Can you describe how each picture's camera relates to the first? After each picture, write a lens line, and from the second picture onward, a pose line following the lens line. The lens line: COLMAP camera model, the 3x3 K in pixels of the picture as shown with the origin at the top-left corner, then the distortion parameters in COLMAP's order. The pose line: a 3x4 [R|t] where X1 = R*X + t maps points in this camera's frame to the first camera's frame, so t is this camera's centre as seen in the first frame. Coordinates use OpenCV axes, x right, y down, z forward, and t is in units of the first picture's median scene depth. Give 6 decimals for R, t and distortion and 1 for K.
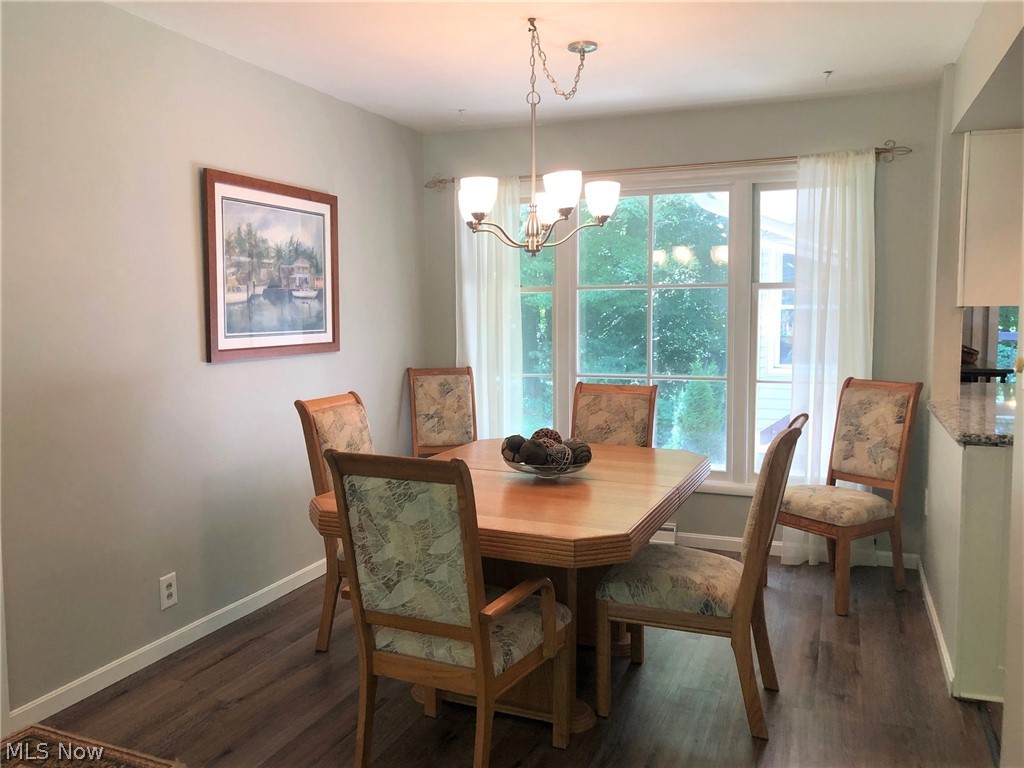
lens RADIAL K [[832.8, 0, 498.4], [0, 832.8, 379.1], [0, 0, 1]] dist [0.079131, -0.140179]
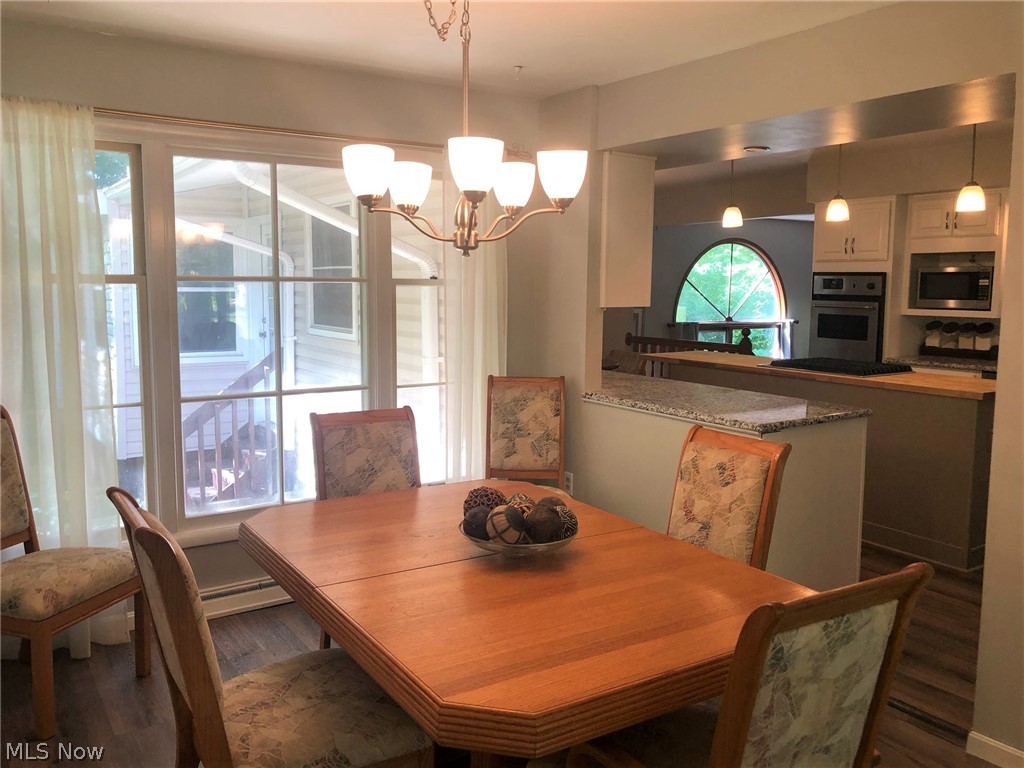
lens RADIAL K [[838.5, 0, 511.0], [0, 838.5, 369.5], [0, 0, 1]] dist [0.023324, 0.002067]
pose [[0.564741, -0.078358, 0.821540, -0.427087], [0.058065, 0.996788, 0.055158, -0.068316], [-0.823223, 0.016553, 0.567477, 0.442731]]
